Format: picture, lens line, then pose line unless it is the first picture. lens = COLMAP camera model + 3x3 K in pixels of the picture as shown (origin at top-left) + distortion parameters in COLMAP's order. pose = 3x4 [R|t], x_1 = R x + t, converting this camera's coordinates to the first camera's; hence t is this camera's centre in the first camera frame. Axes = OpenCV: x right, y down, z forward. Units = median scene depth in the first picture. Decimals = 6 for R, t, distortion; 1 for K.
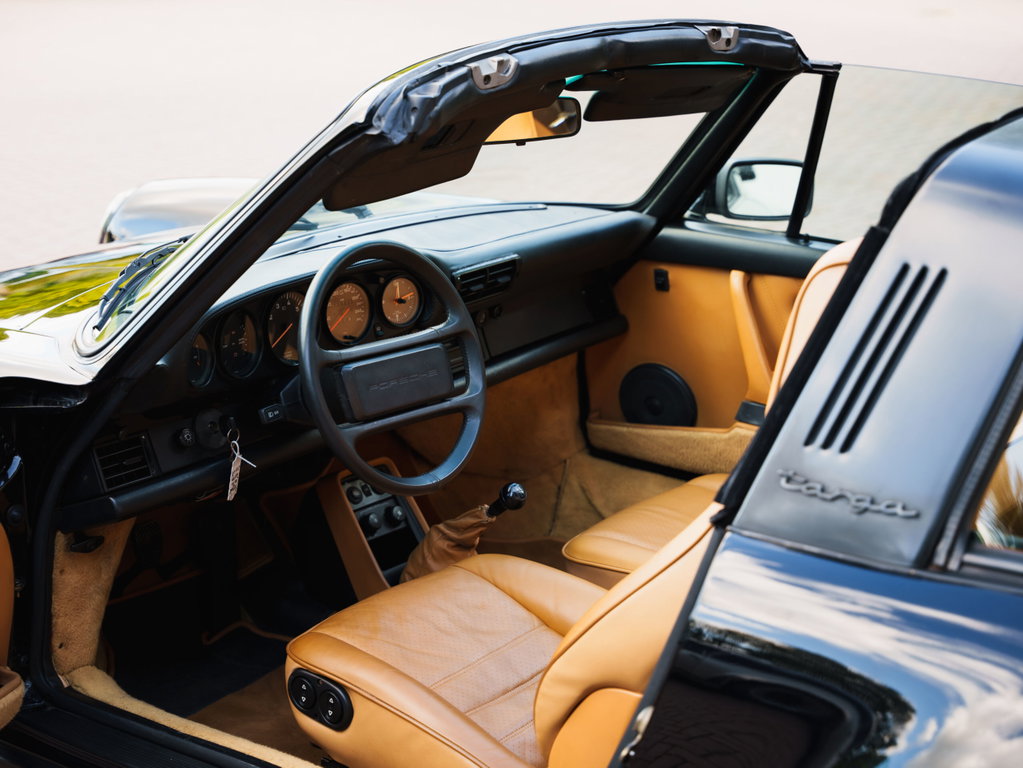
lens RADIAL K [[1916.0, 0, 511.5], [0, 1916.0, 384.0], [0, 0, 1]] dist [0.044071, 0.001270]
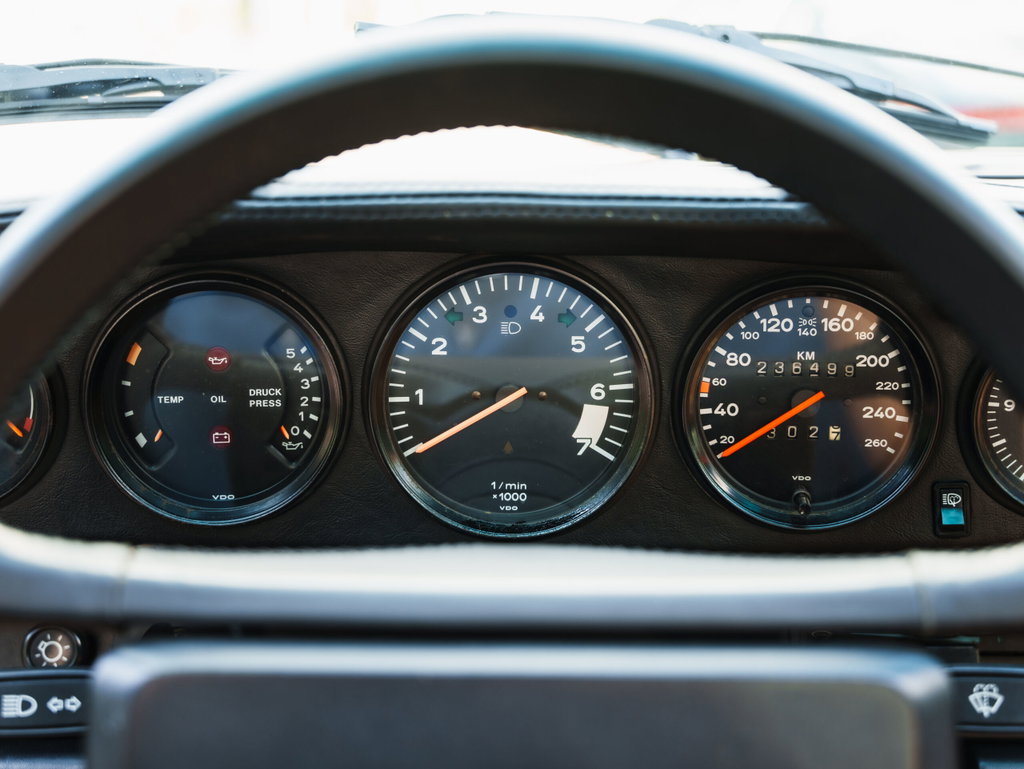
lens RADIAL K [[1248.2, 0, 512.0], [0, 1248.2, 384.5], [0, 0, 1]] dist [-0.003421, -0.027599]
pose [[0.601323, 0.218834, -0.768454, 0.019581], [-0.222141, 0.969633, 0.102297, -0.044247], [0.767505, 0.109191, 0.631675, 0.780466]]
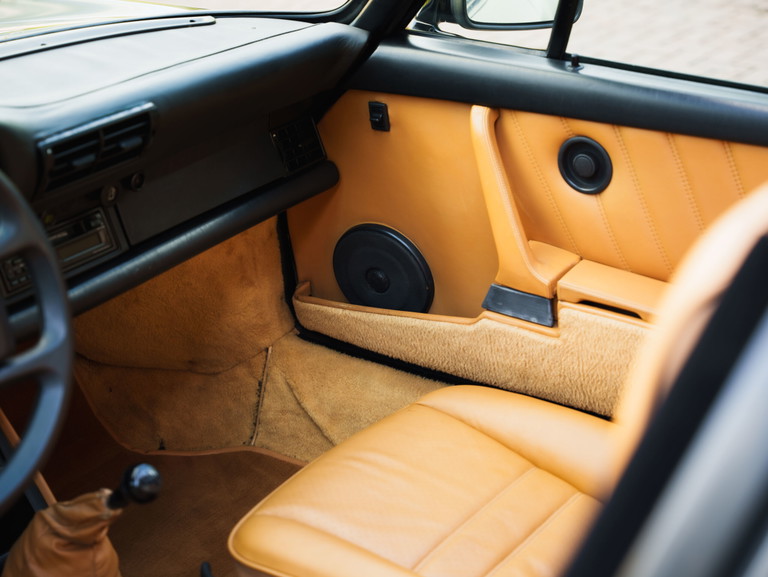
lens RADIAL K [[1575.9, 0, 384.0], [0, 1575.9, 288.5], [0, 0, 1]] dist [0.055753, 0.120467]
pose [[0.998998, -0.032568, 0.030701, 0.064813], [0.028818, 0.992886, 0.115525, -0.063815], [-0.034245, -0.114524, 0.992830, 0.428930]]
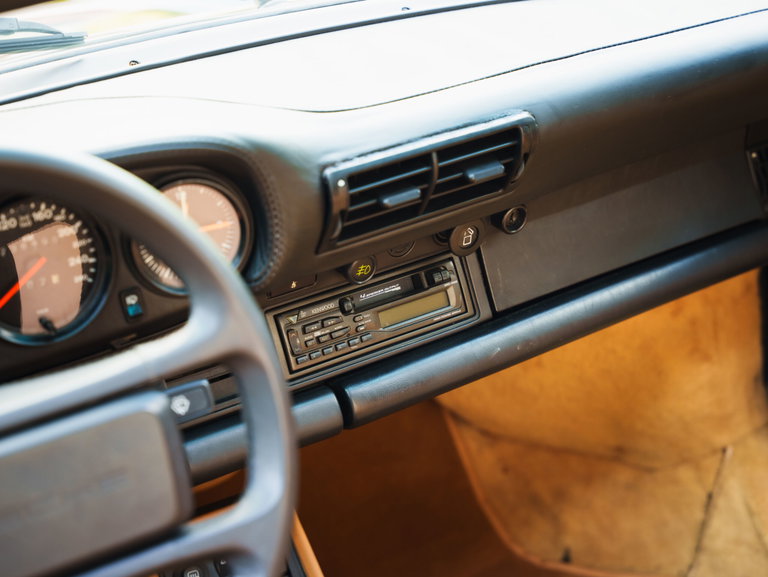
lens RADIAL K [[1709.7, 0, 384.0], [0, 1709.7, 288.5], [0, 0, 1]] dist [0.012366, 0.237471]
pose [[0.943428, 0.087546, -0.319811, 0.100427], [-0.037835, 0.986638, 0.158475, -0.087756], [0.329412, -0.137410, 0.934134, 0.605436]]
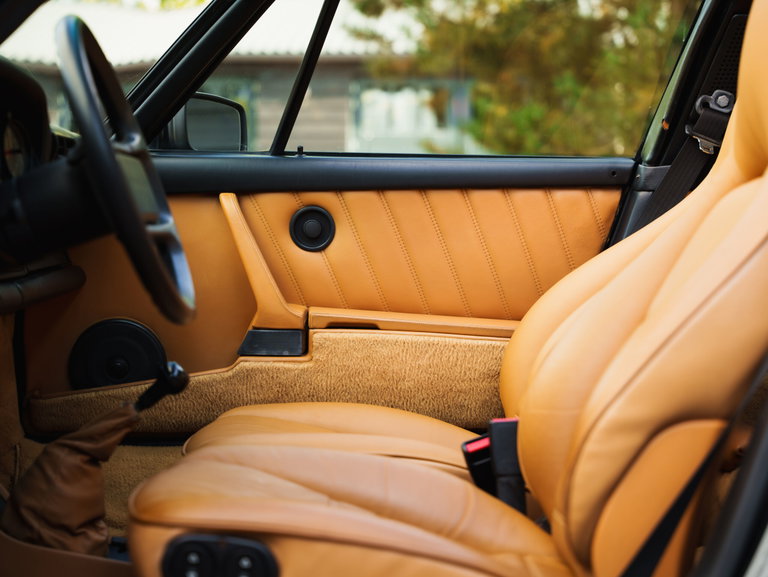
lens RADIAL K [[1709.7, 0, 384.0], [0, 1709.7, 288.5], [0, 0, 1]] dist [0.012366, 0.237471]
pose [[0.795855, -0.032312, 0.604625, -0.346875], [0.172714, 0.969203, -0.175543, 0.154610], [-0.580332, 0.244134, 0.776926, 0.333014]]
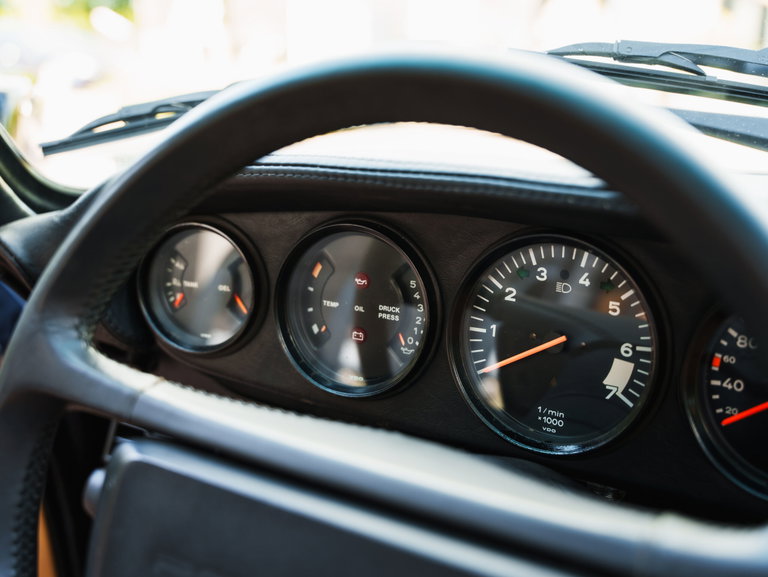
lens RADIAL K [[936.2, 0, 384.0], [0, 936.2, 288.5], [0, 0, 1]] dist [-0.003421, -0.027599]
pose [[0.072897, 0.238399, -0.968428, 0.039372], [-0.286901, 0.934980, 0.208569, -0.057953], [0.955183, 0.262638, 0.136554, 0.832036]]
